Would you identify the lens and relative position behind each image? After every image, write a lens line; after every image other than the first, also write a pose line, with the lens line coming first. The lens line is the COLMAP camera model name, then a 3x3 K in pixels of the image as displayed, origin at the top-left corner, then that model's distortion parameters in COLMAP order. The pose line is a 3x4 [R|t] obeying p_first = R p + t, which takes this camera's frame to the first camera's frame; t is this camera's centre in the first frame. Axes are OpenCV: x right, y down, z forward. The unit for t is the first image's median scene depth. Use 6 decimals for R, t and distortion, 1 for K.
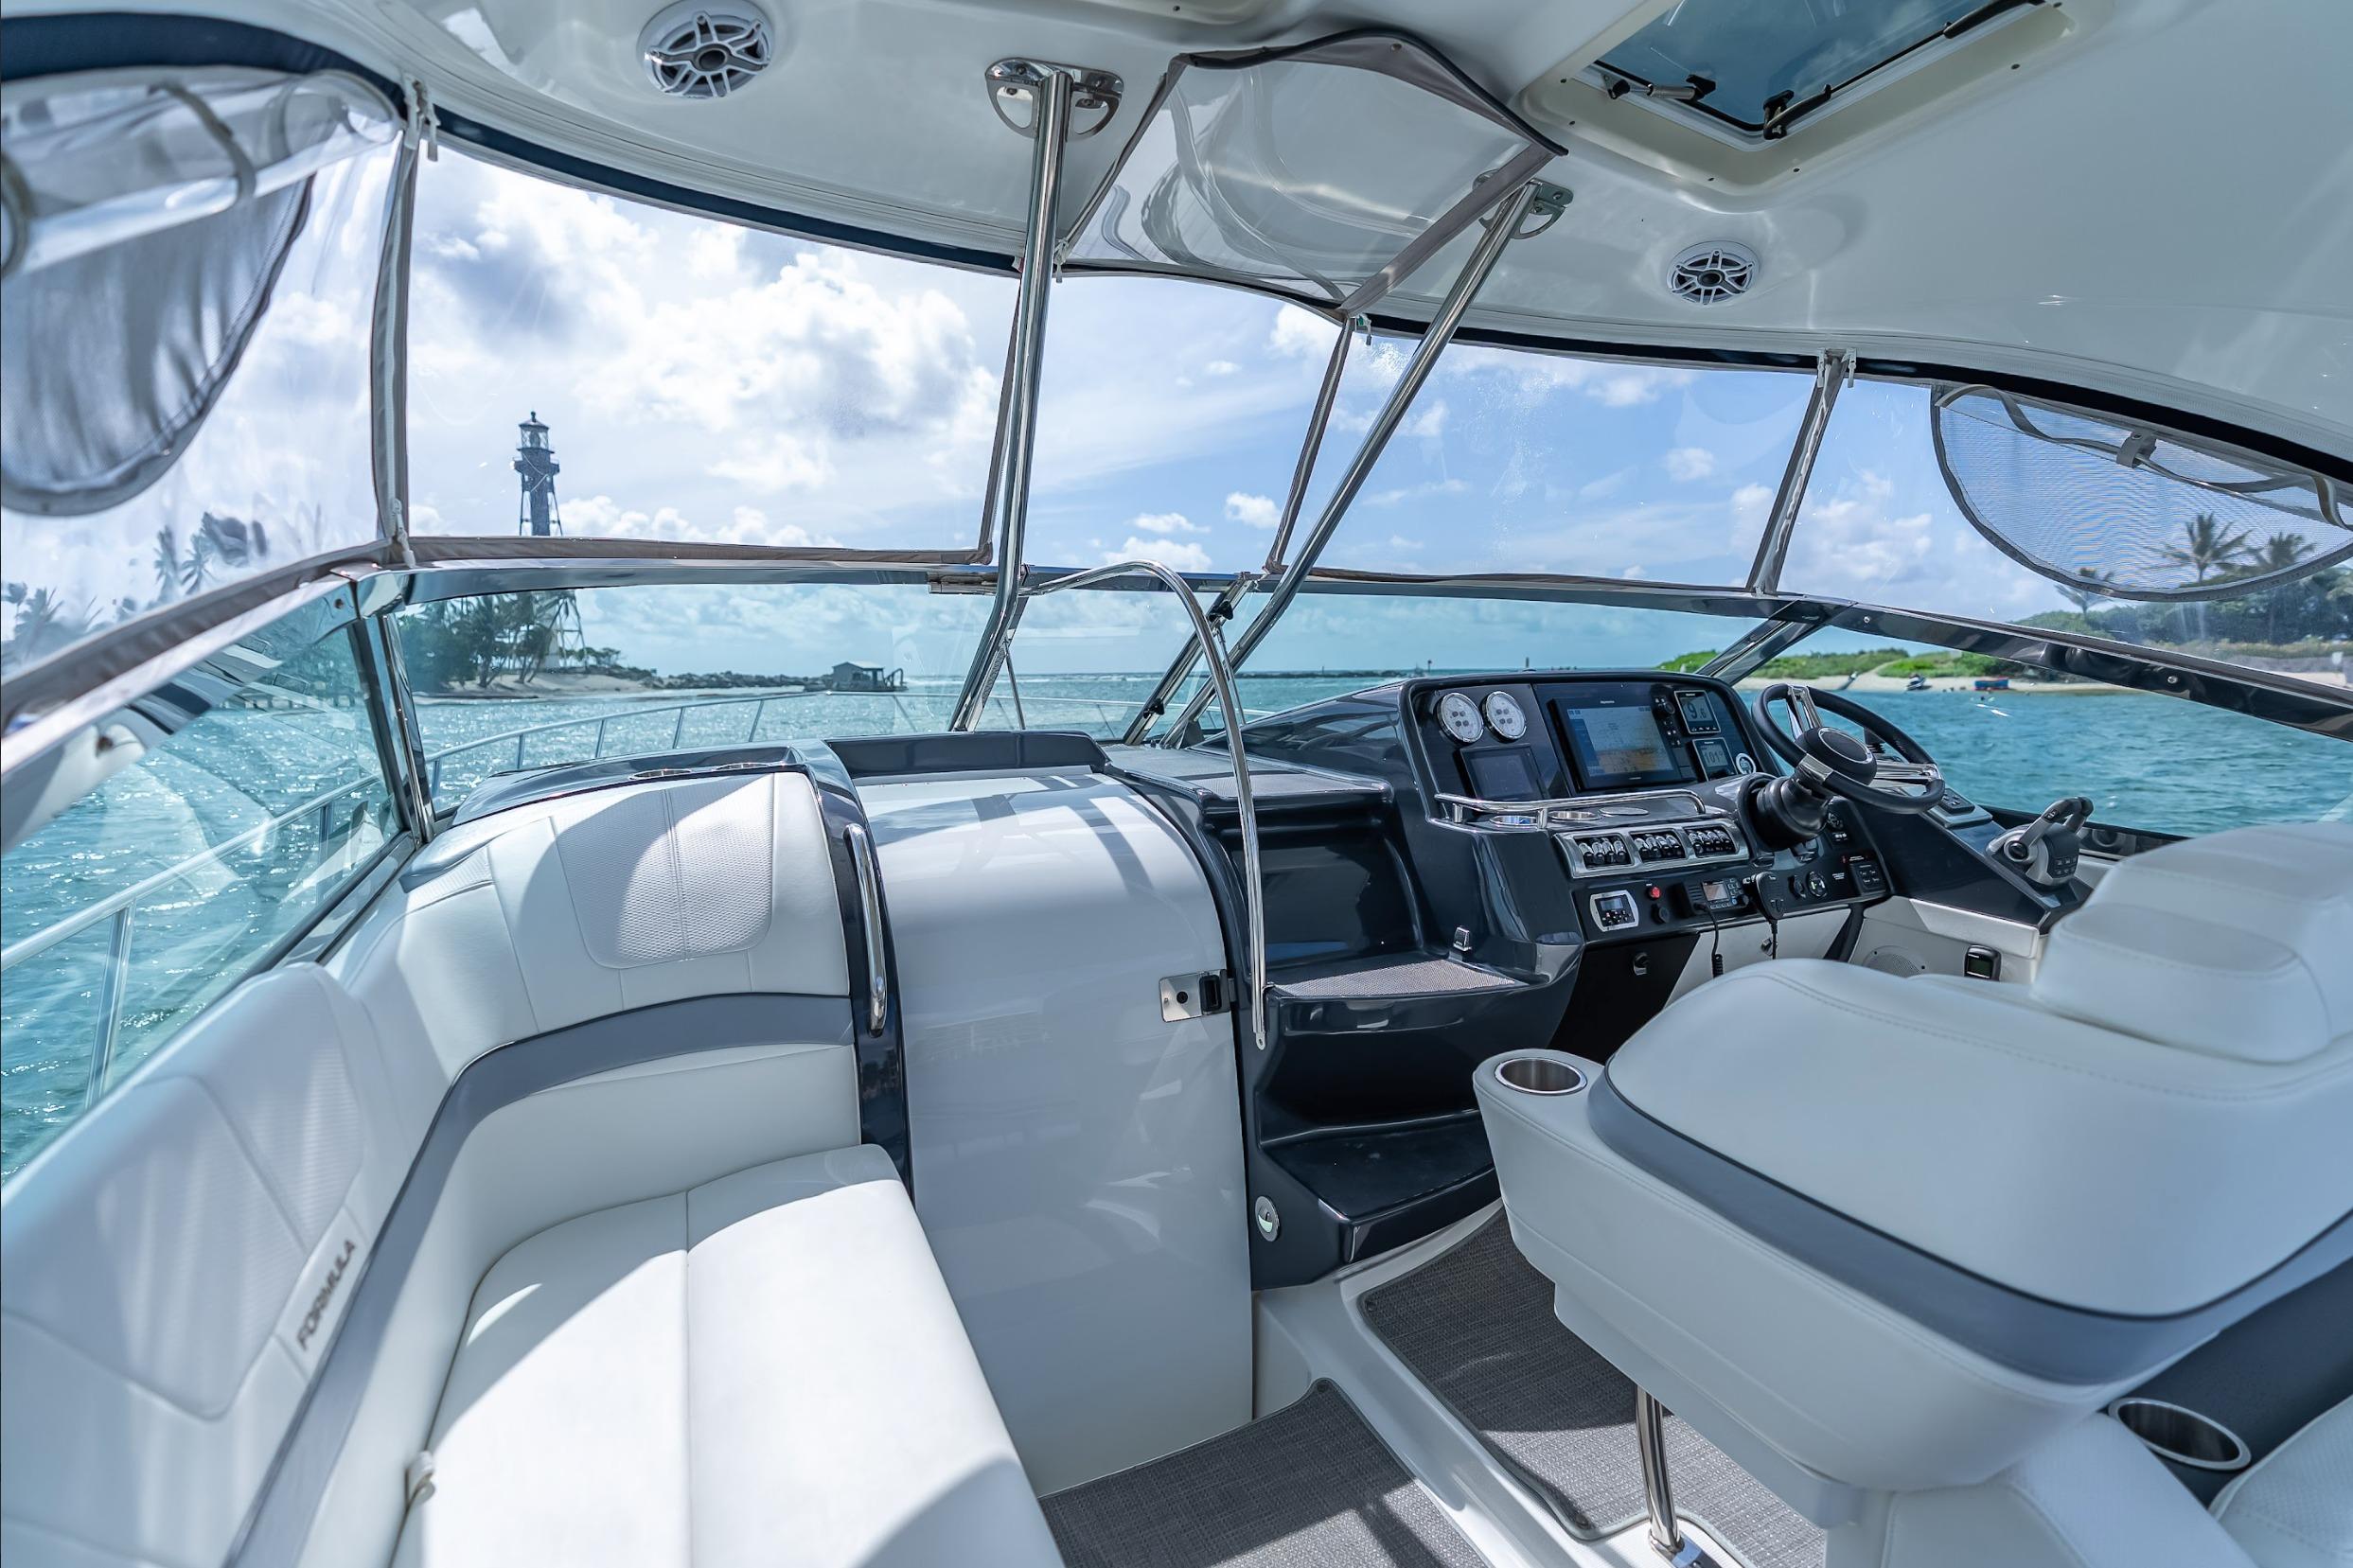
lens RADIAL K [[1076.1, 0, 1180.0], [0, 1076.1, 785.3], [0, 0, 1]] dist [-0.012596, 0.003862]
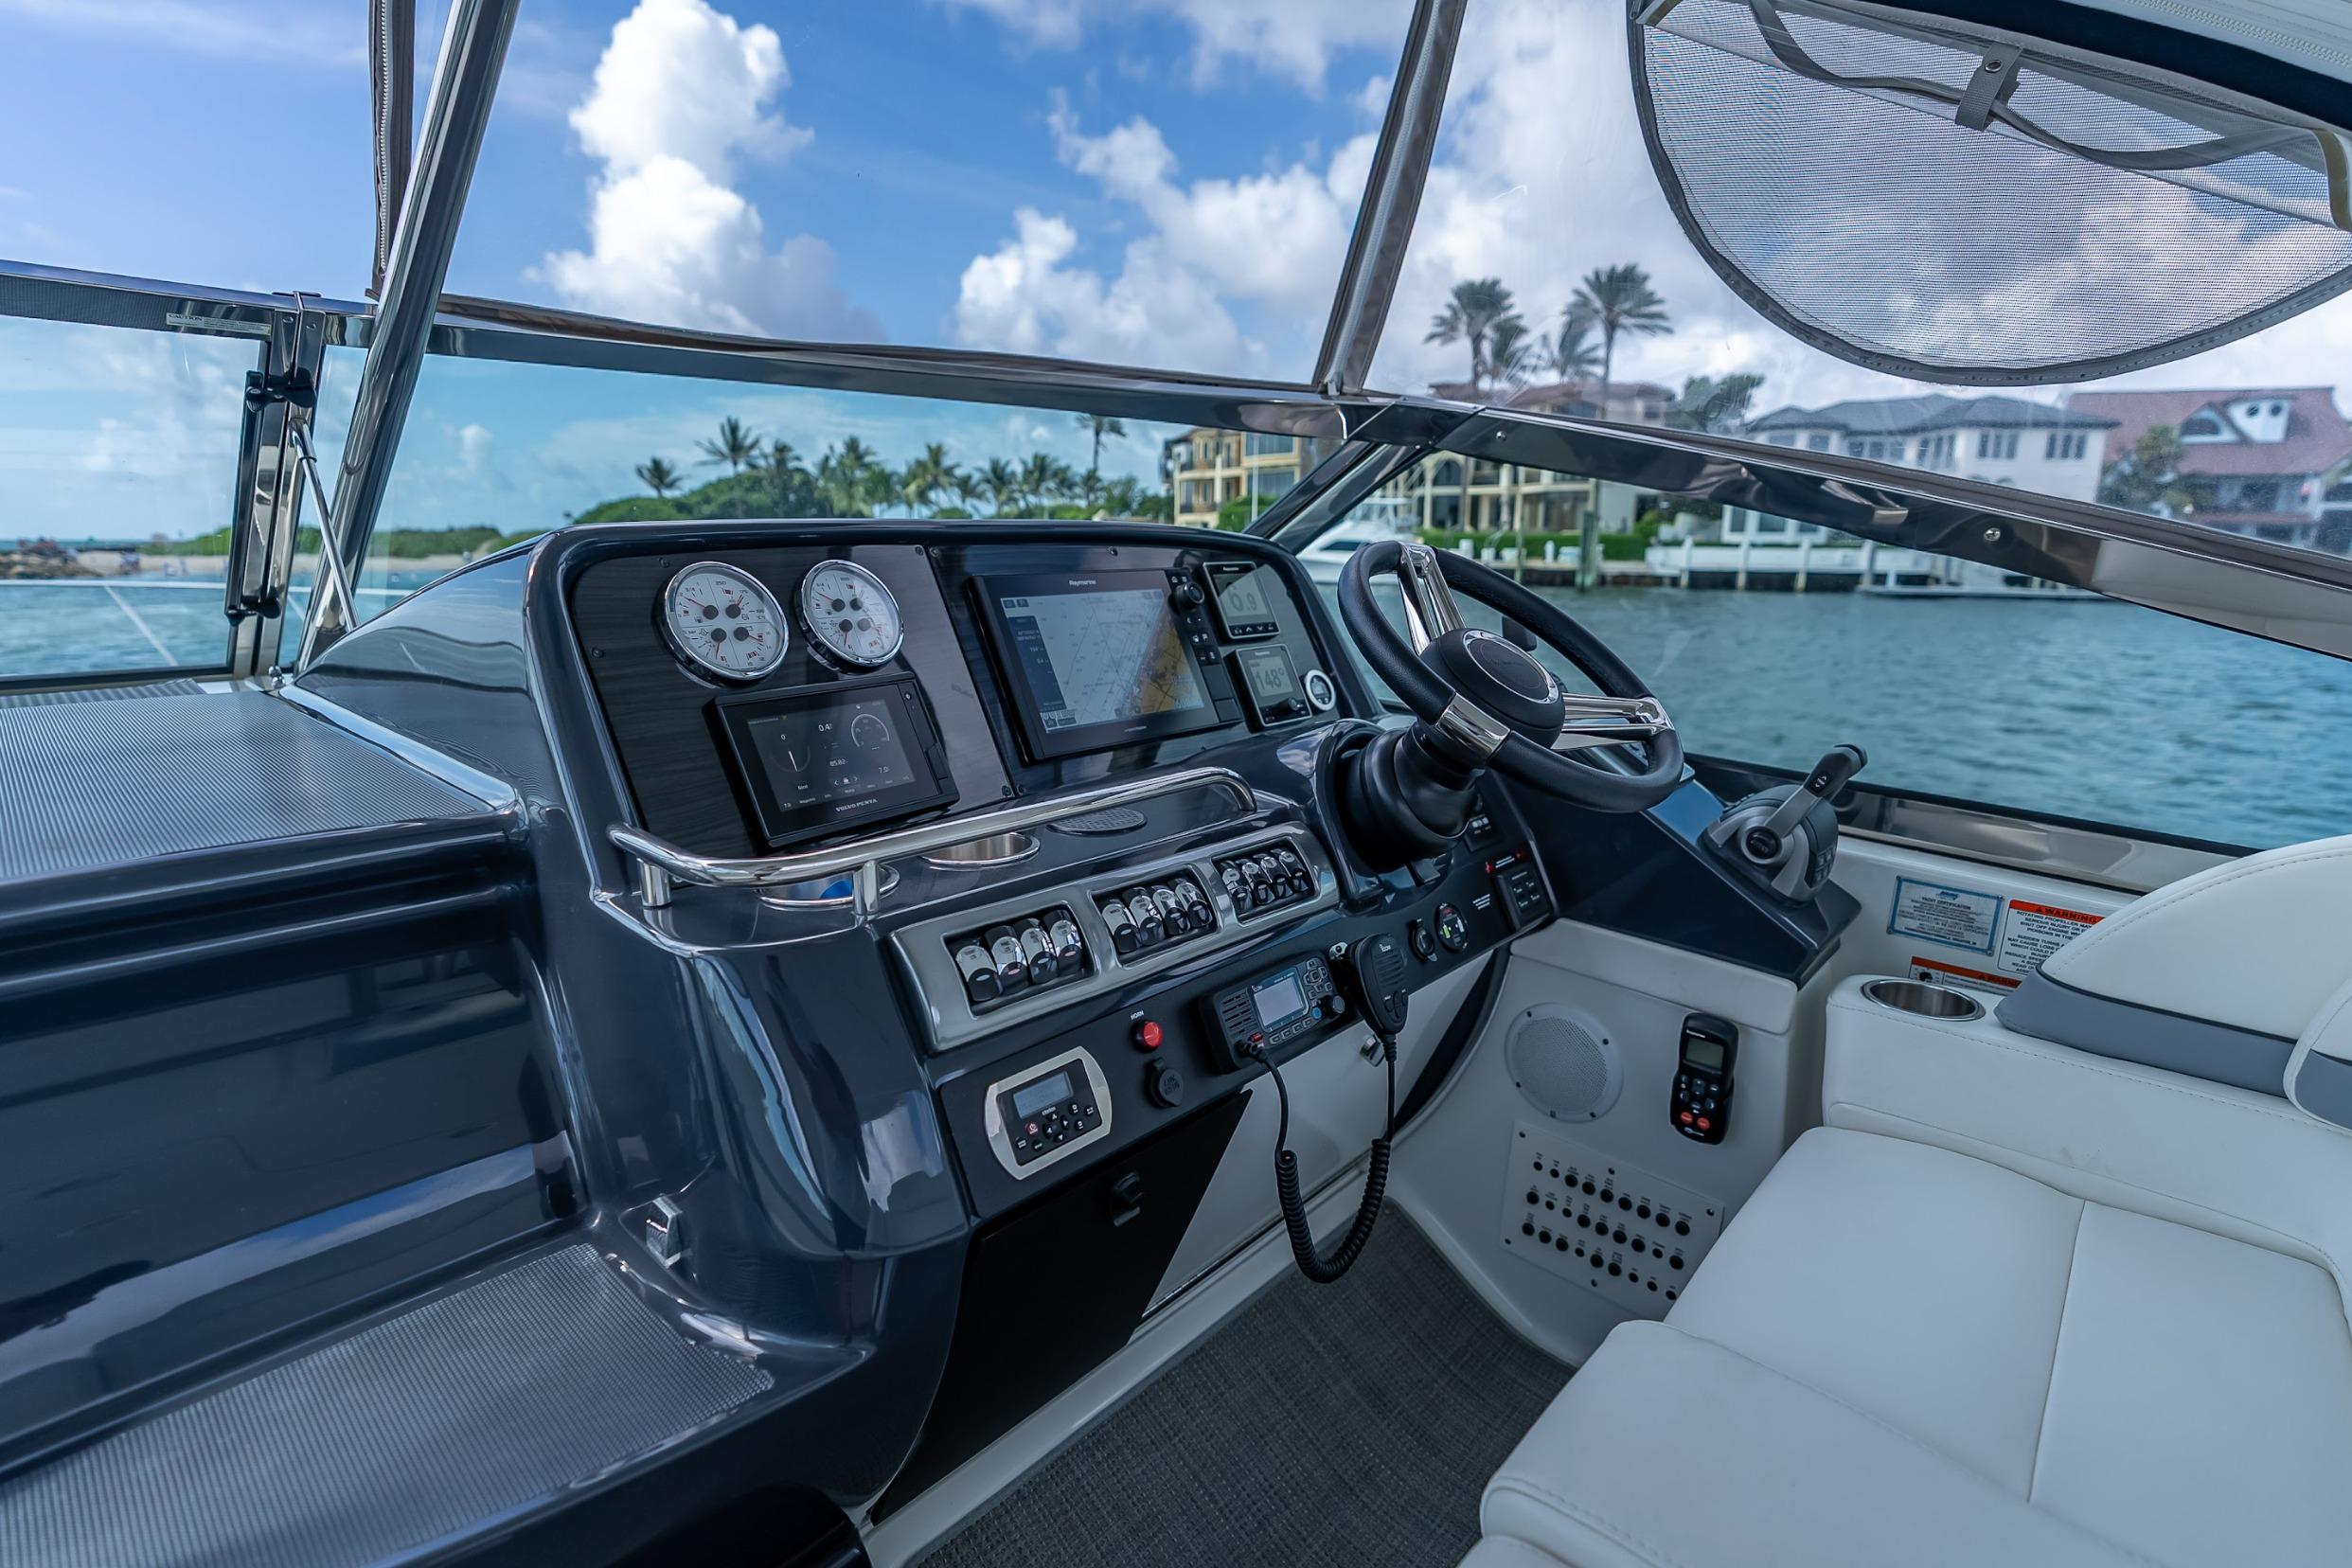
lens RADIAL K [[1075.8, 0, 1176.8], [0, 1075.8, 775.5], [0, 0, 1]] dist [-0.012596, 0.003862]
pose [[0.932038, -0.070092, 0.355517, 0.289885], [0.036846, 0.994361, 0.099446, -0.040880], [-0.360482, -0.079588, 0.929364, 0.572981]]
